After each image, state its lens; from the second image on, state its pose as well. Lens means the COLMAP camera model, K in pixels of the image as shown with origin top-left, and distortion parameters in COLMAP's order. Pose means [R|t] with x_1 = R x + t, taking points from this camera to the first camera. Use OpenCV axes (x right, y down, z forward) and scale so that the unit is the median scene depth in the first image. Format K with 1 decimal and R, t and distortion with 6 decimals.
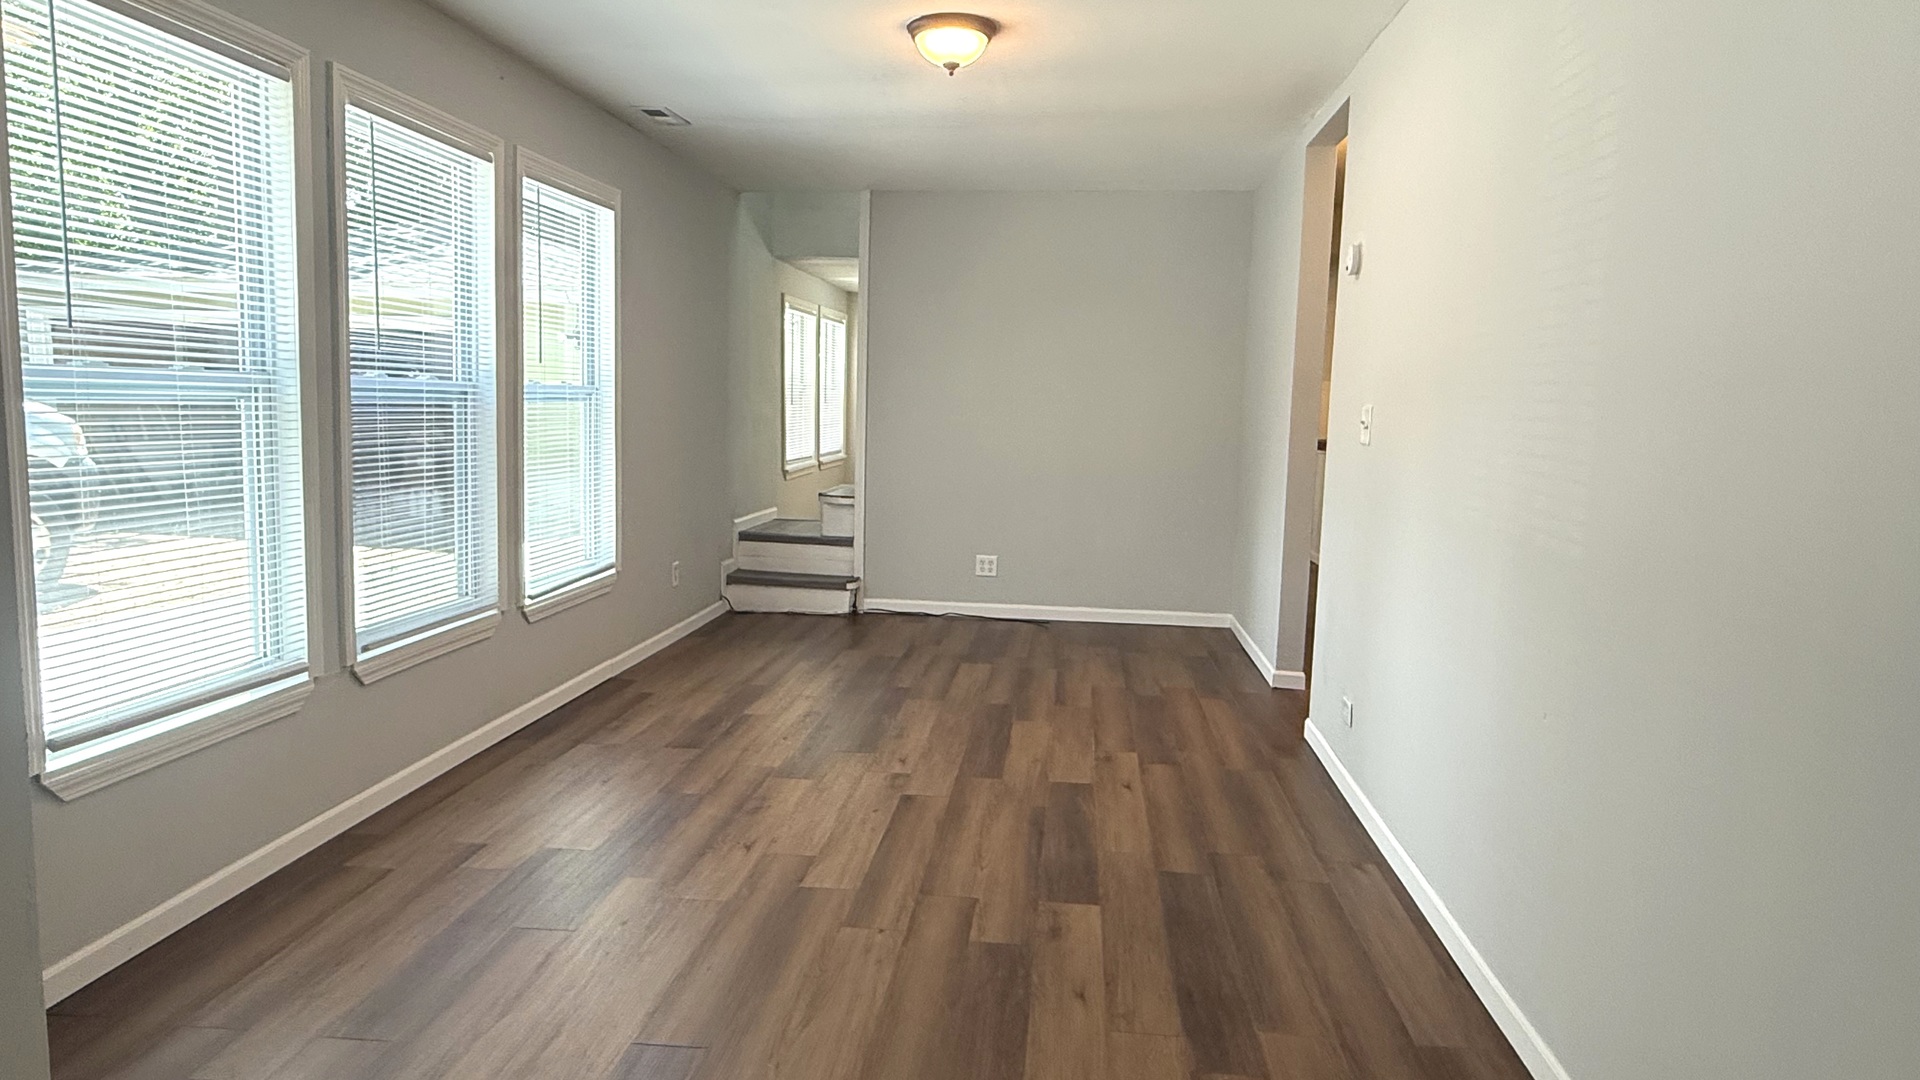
lens RADIAL K [[1140.2, 0, 953.3], [0, 1140.2, 529.6], [0, 0, 1]] dist [0.020690, 0.000632]
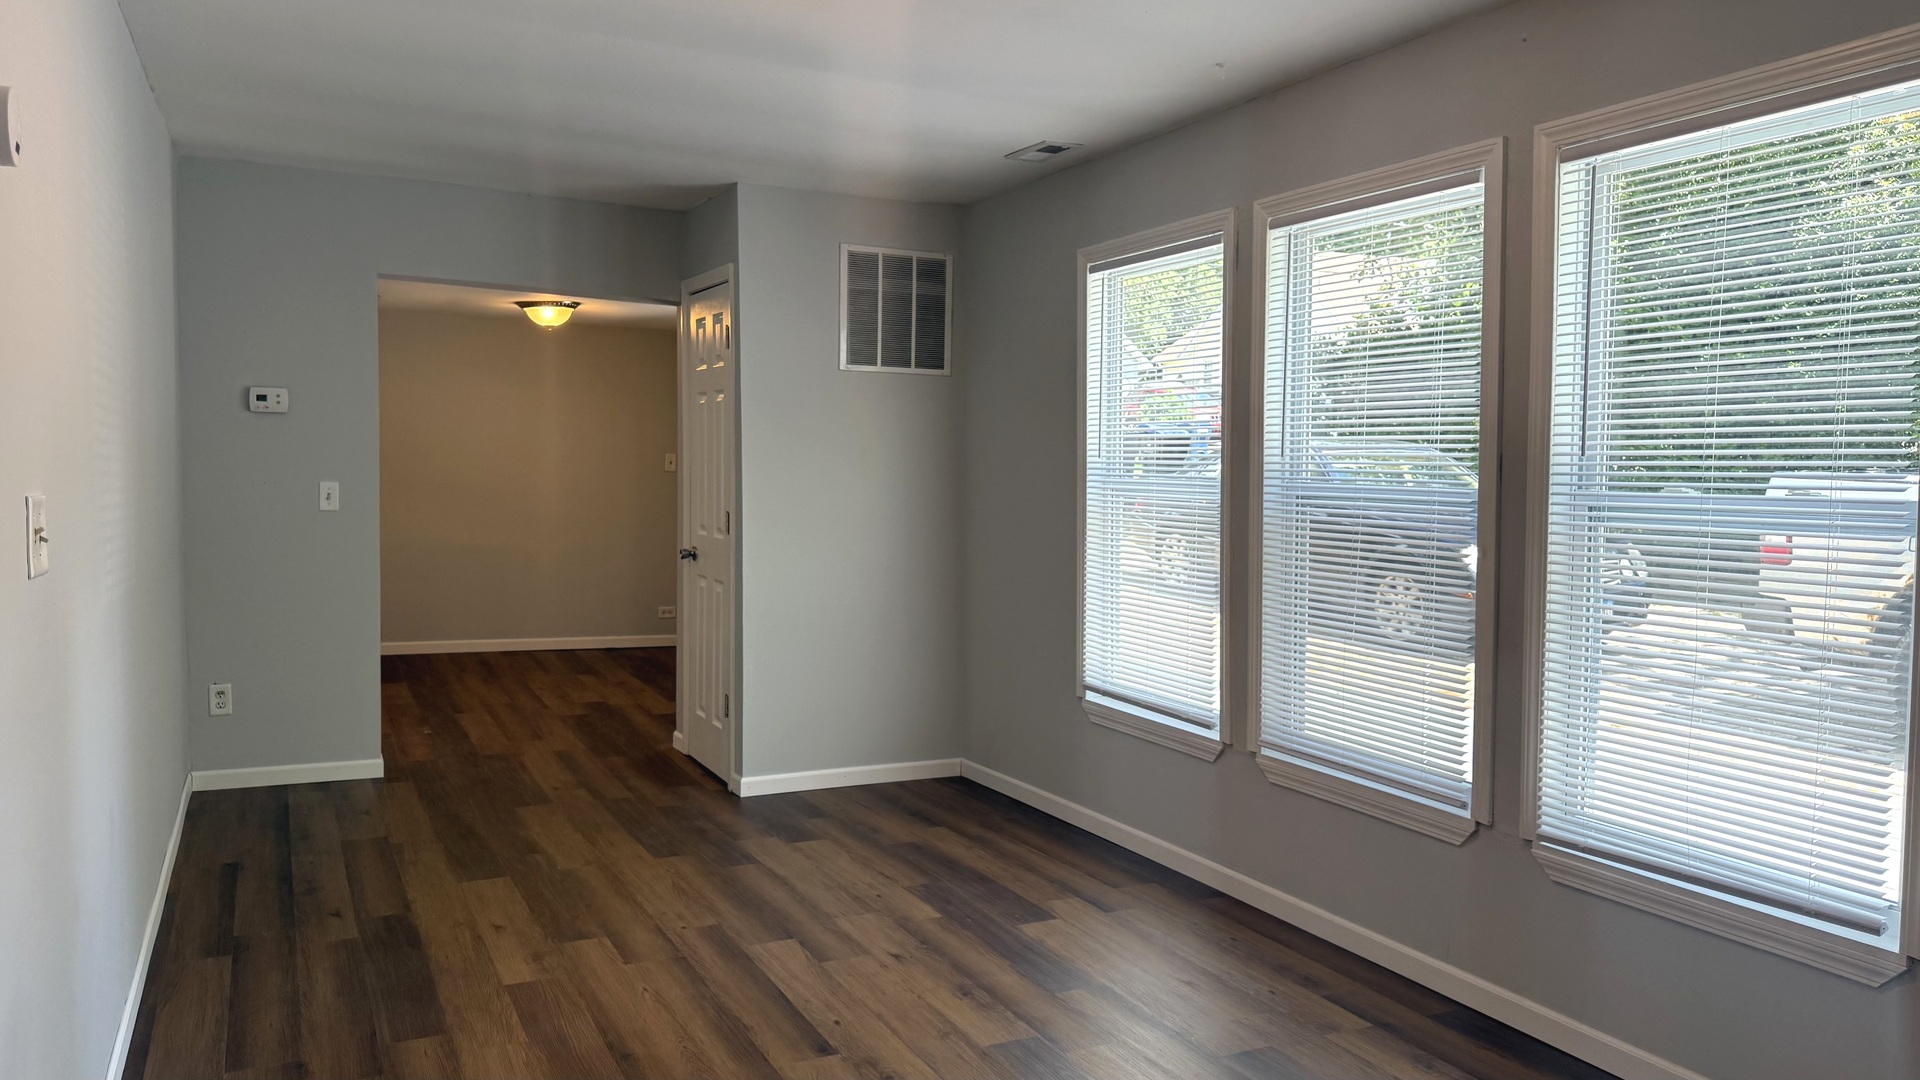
lens RADIAL K [[1338.4, 0, 948.0], [0, 1338.4, 534.3], [0, 0, 1]] dist [0.087692, -0.095407]
pose [[-0.839339, 0.000145, -0.543608, 0.425095], [-0.089910, 0.986191, 0.139084, -0.248948], [0.536121, 0.165614, -0.827735, 2.014758]]
